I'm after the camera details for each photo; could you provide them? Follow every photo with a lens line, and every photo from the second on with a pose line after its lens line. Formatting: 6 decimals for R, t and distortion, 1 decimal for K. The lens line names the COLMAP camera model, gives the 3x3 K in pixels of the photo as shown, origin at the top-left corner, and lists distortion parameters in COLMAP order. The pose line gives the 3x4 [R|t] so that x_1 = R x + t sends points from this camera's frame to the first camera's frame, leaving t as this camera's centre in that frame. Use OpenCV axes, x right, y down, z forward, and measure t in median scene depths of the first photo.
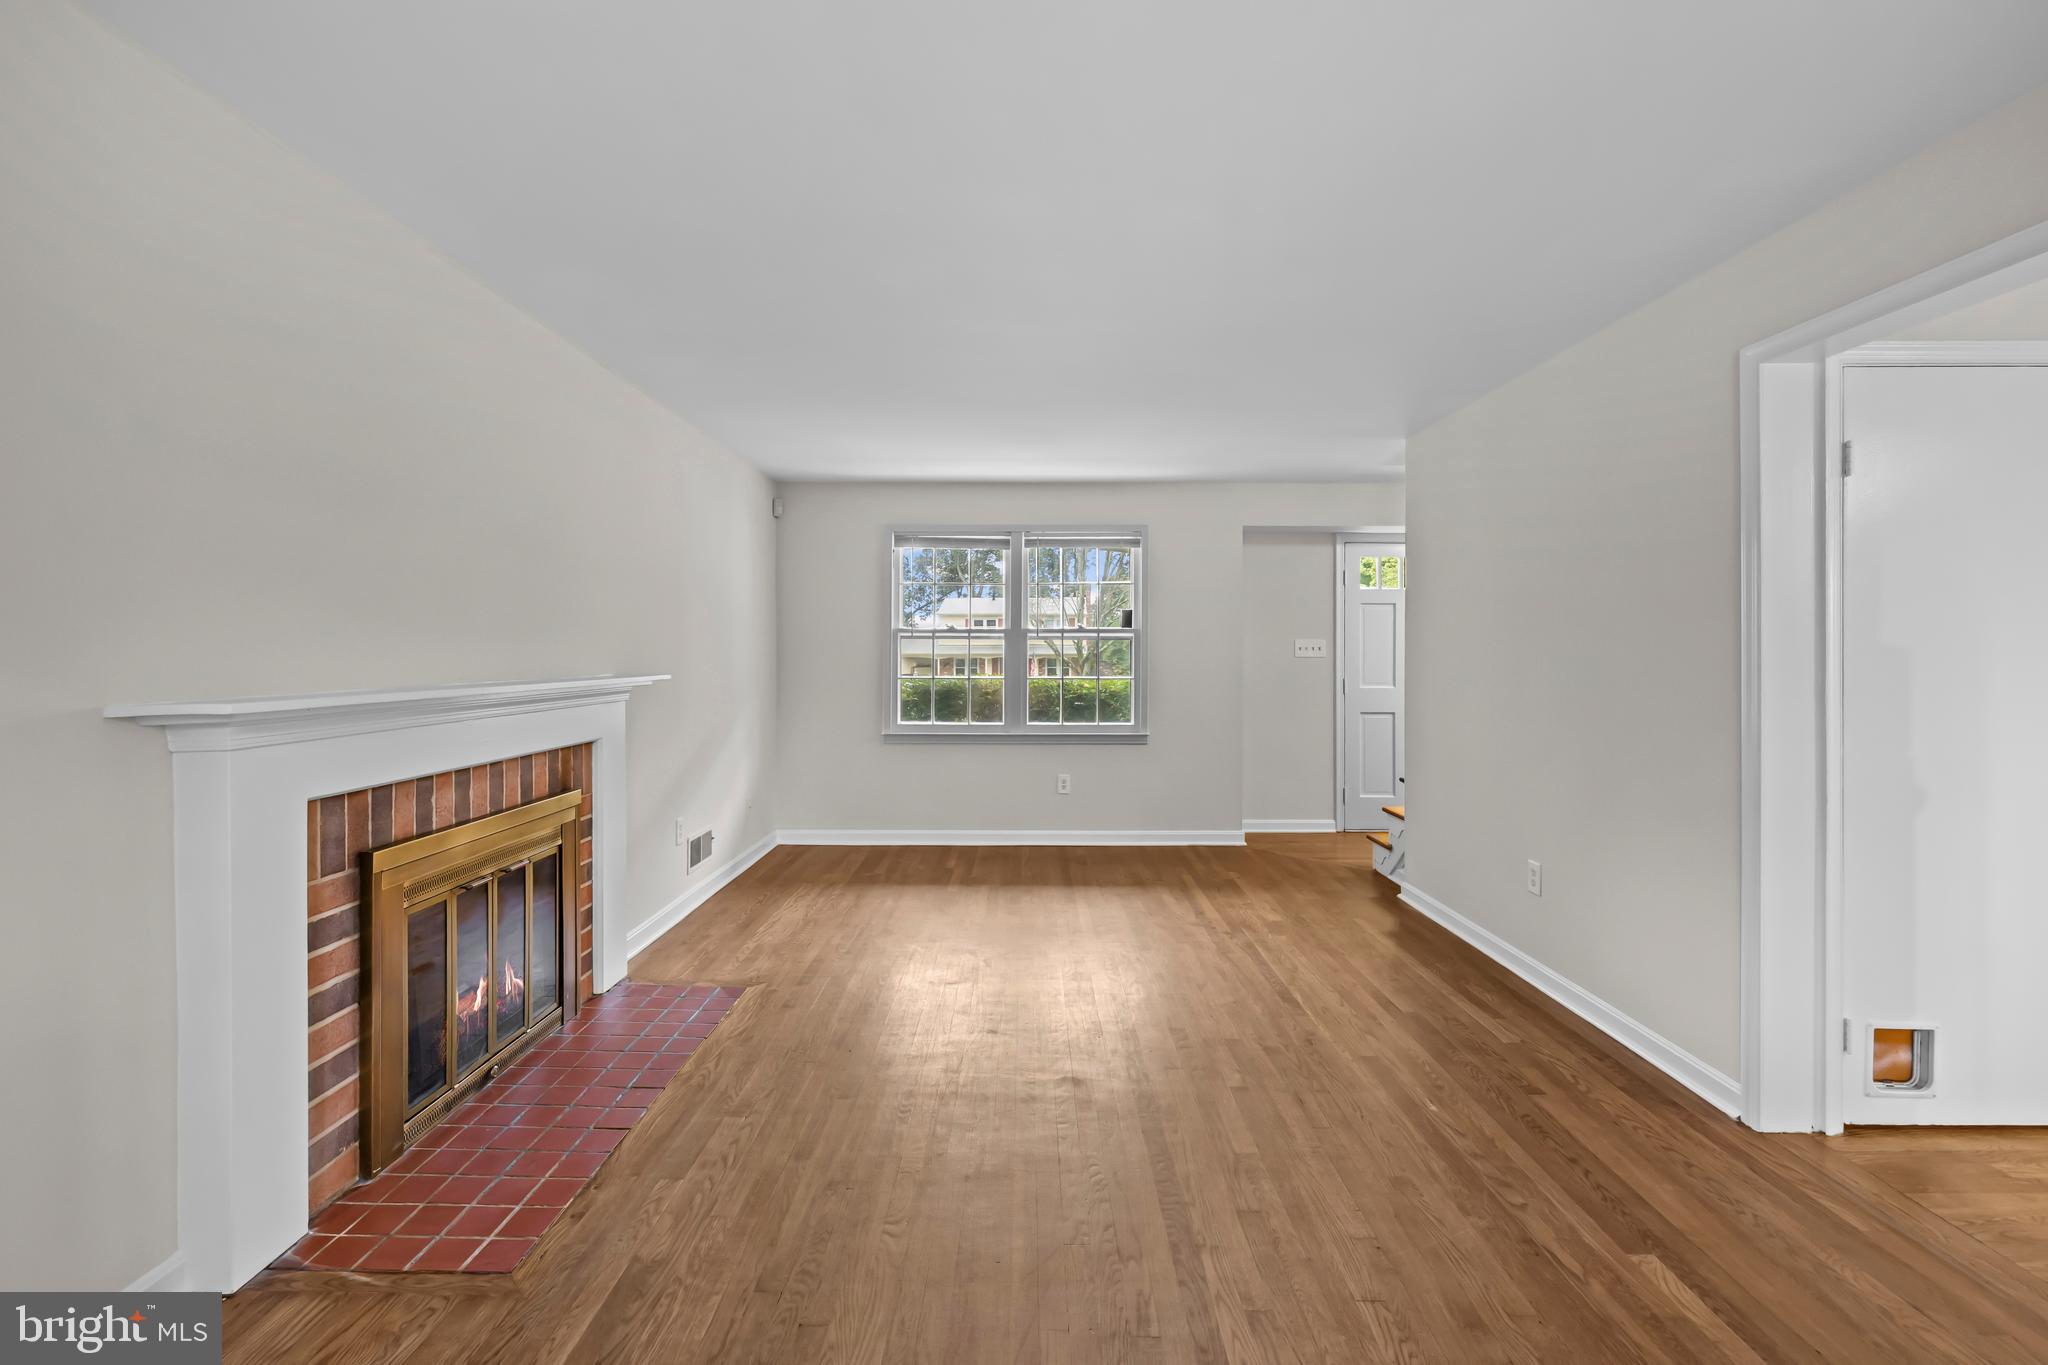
lens RADIAL K [[866.4, 0, 1020.6], [0, 866.4, 647.9], [0, 0, 1]] dist [0.000080, -0.000380]
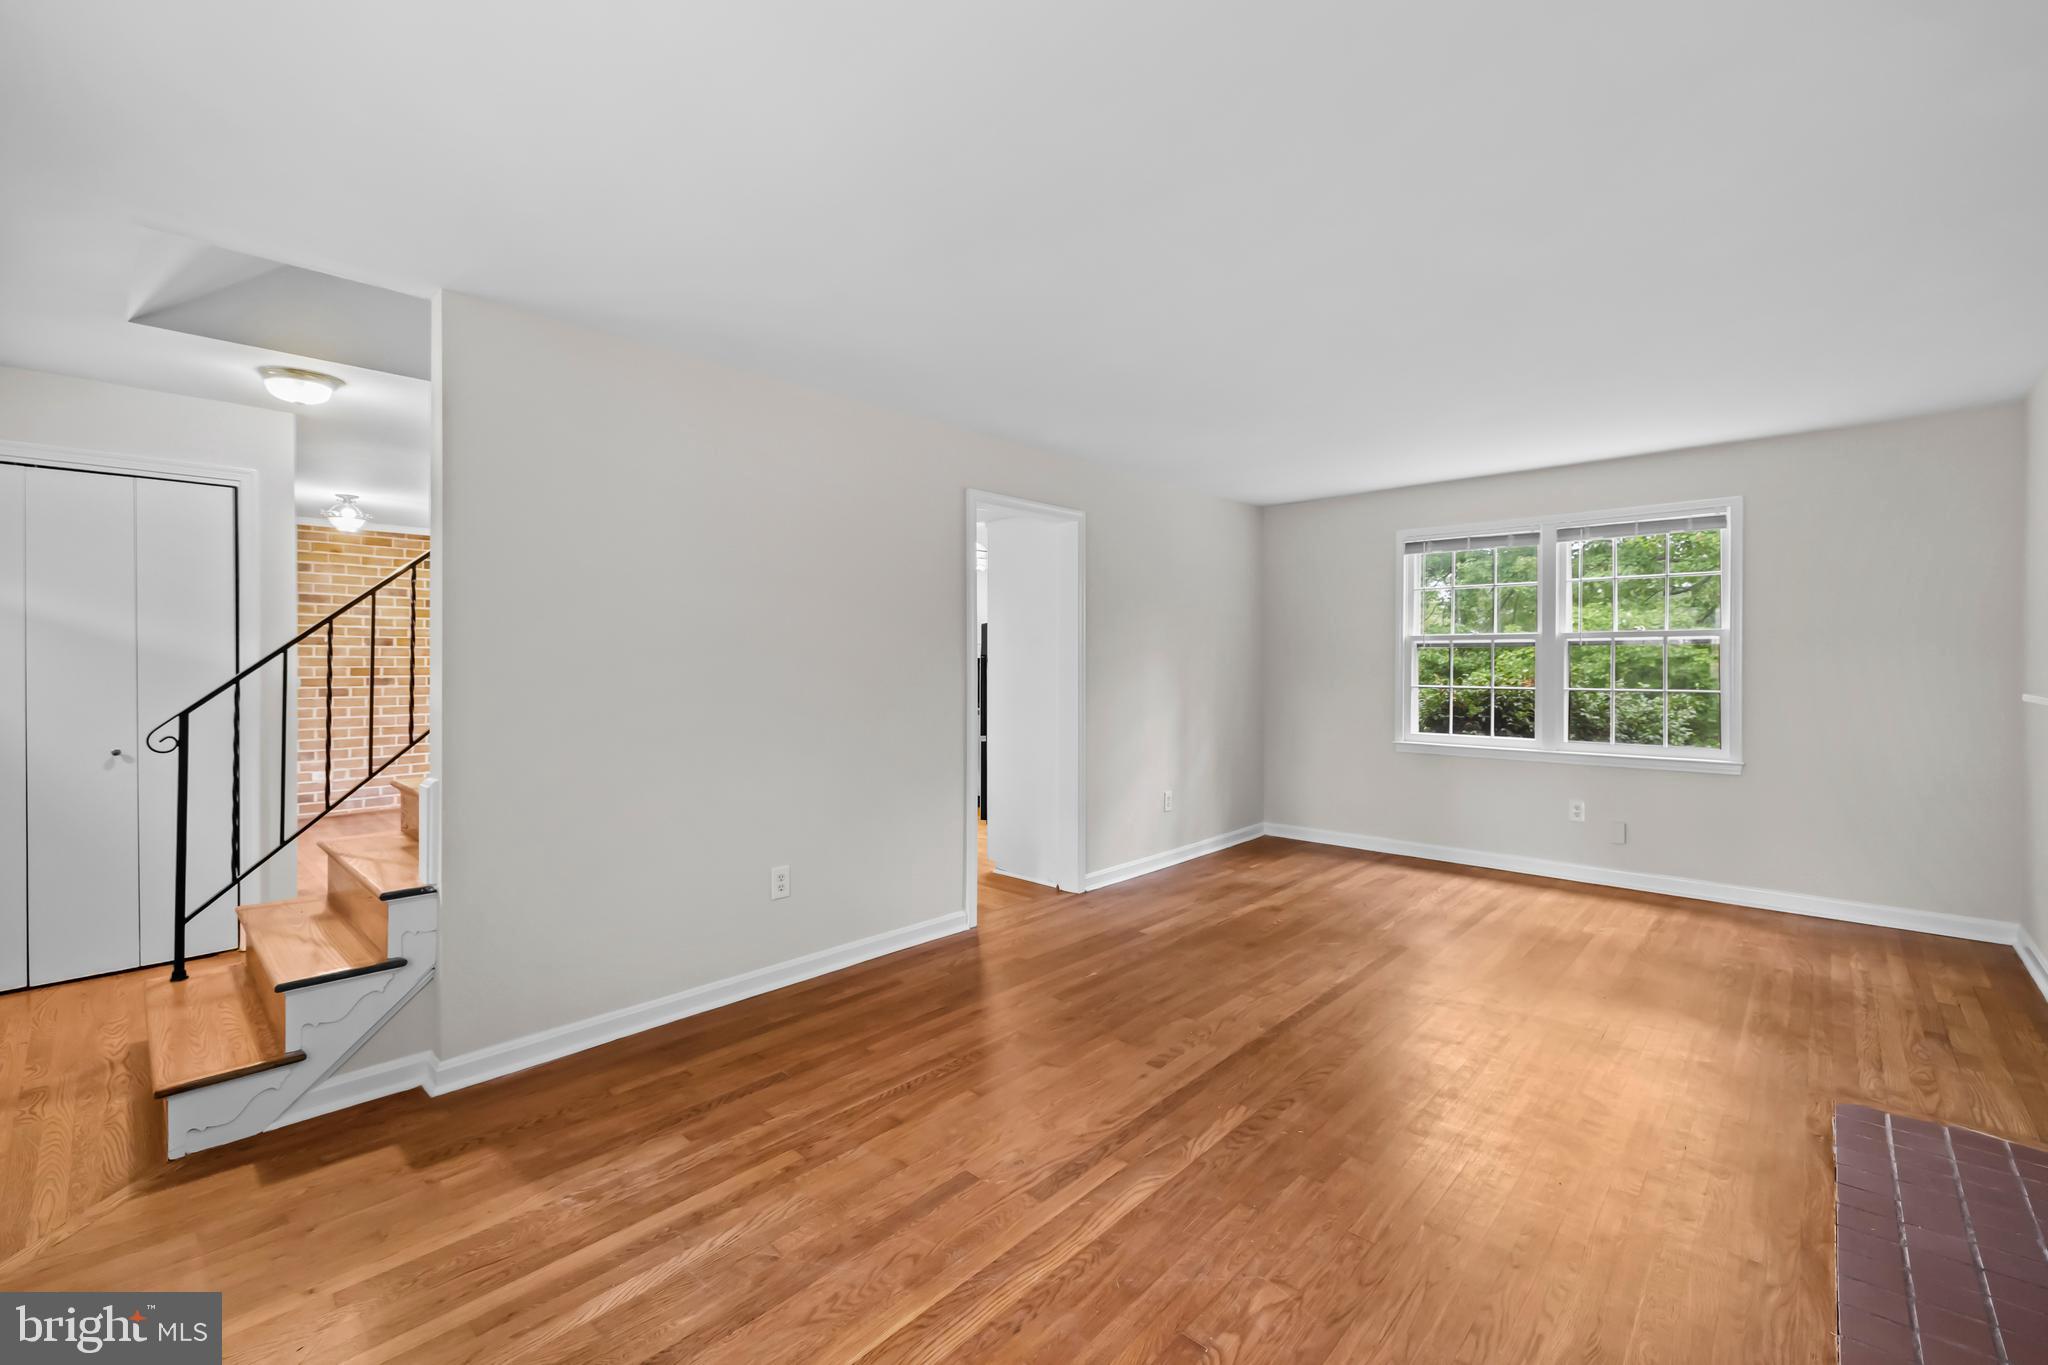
lens RADIAL K [[857.0, 0, 1018.7], [0, 857.0, 657.8], [0, 0, 1]] dist [-0.000134, -0.000139]
pose [[-0.732451, 0.001612, 0.680818, -0.381319], [-0.003049, 0.999979, -0.005648, 0.007184], [-0.680813, -0.006213, -0.732431, 1.975065]]
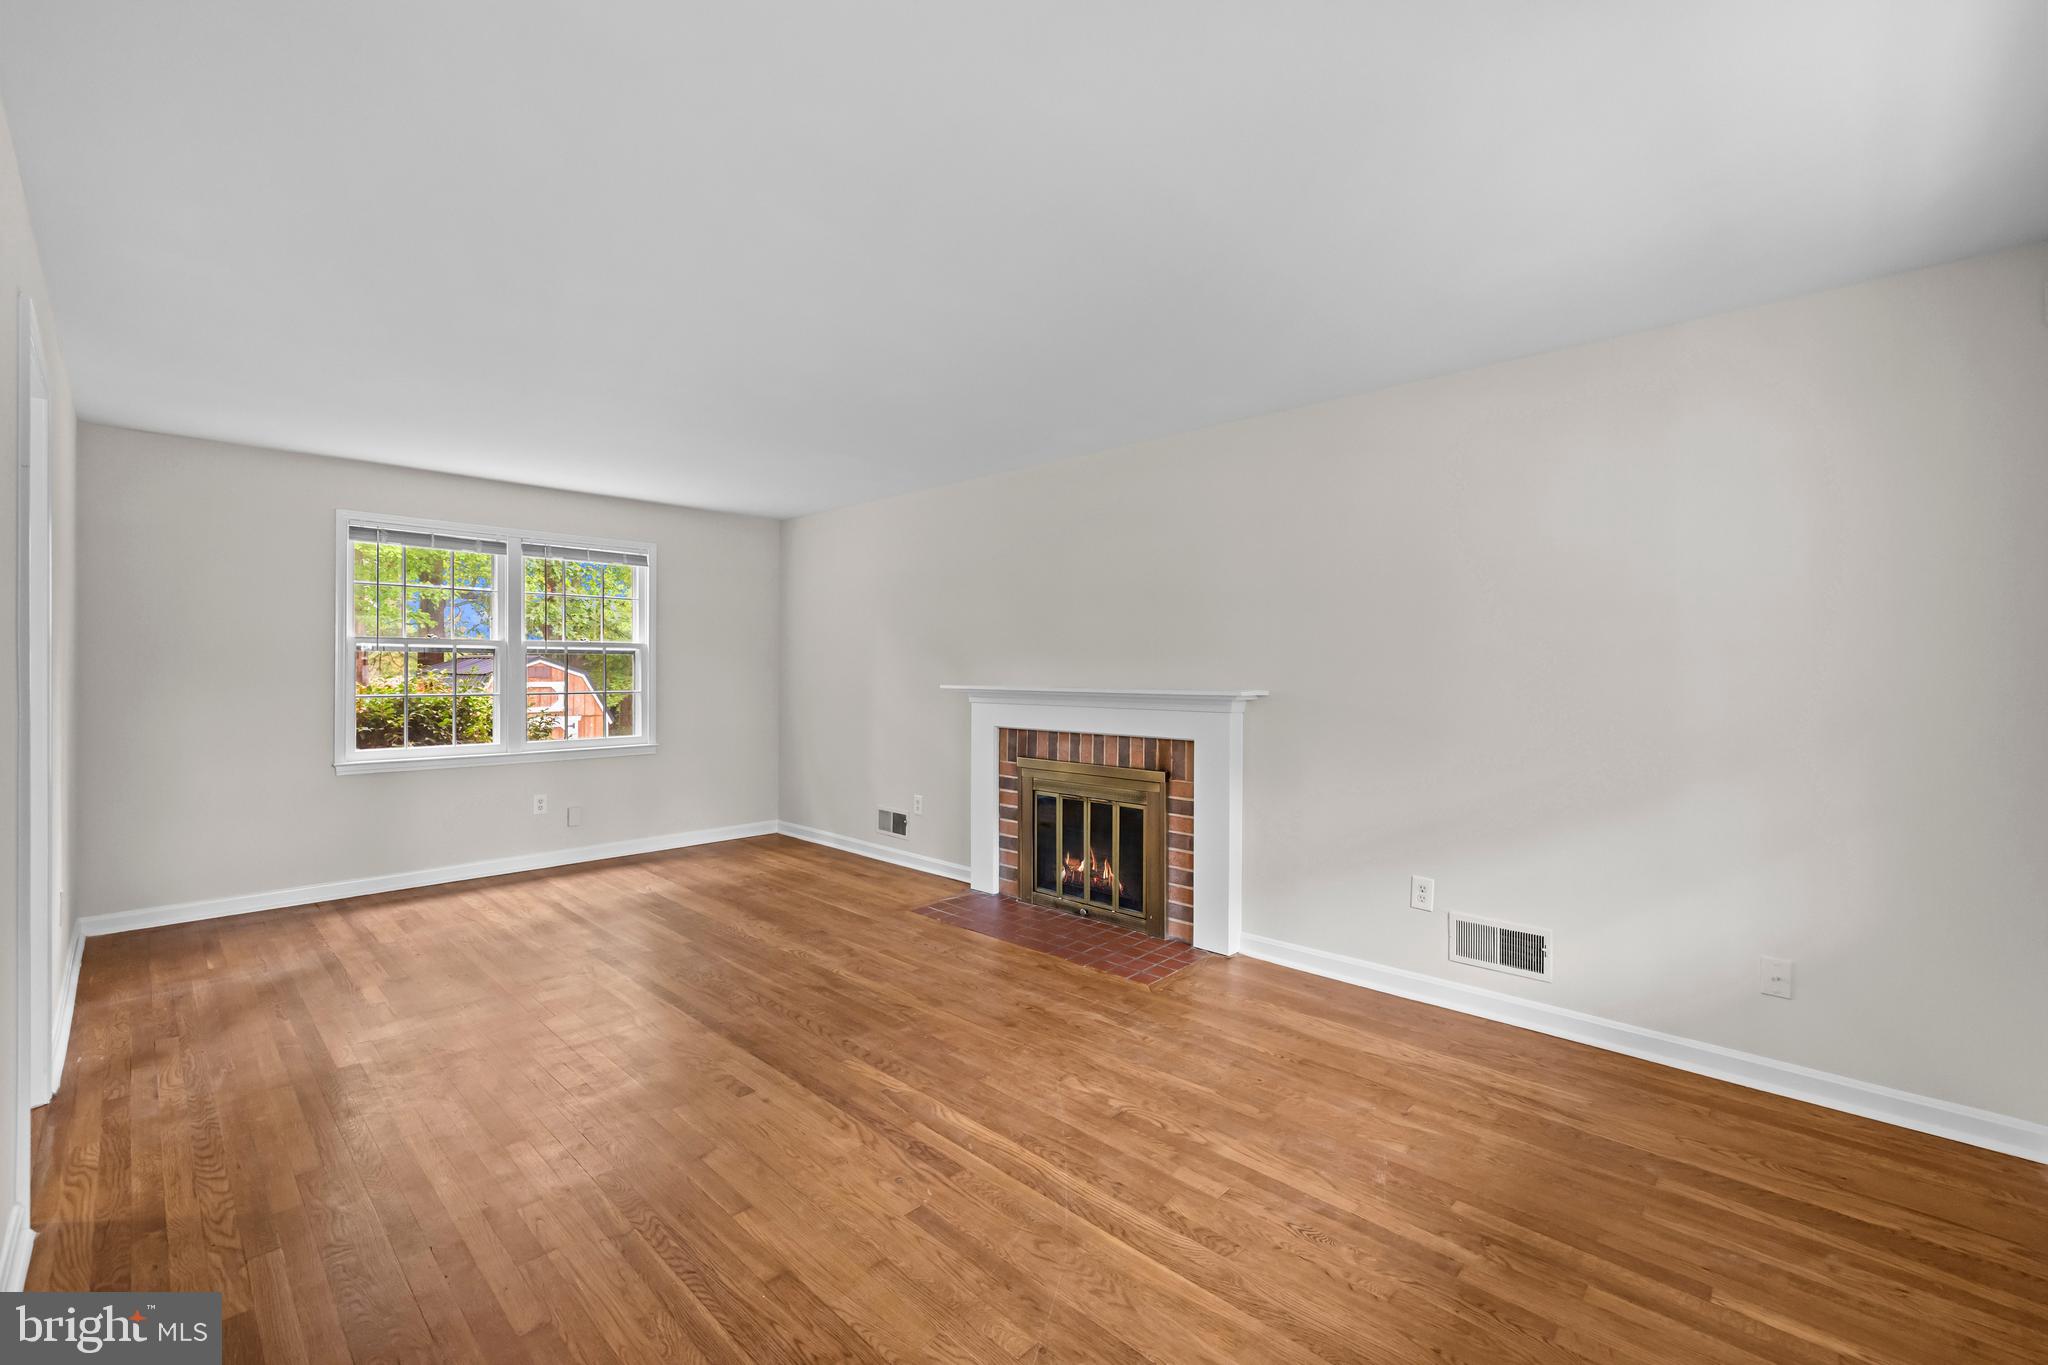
lens RADIAL K [[857.0, 0, 1018.7], [0, 857.0, 657.8], [0, 0, 1]] dist [-0.000134, -0.000139]
pose [[-0.689568, -0.013629, -0.724092, 0.697907], [-0.001746, 0.999851, -0.017156, 0.010791], [0.724218, -0.010566, -0.689490, 2.009488]]
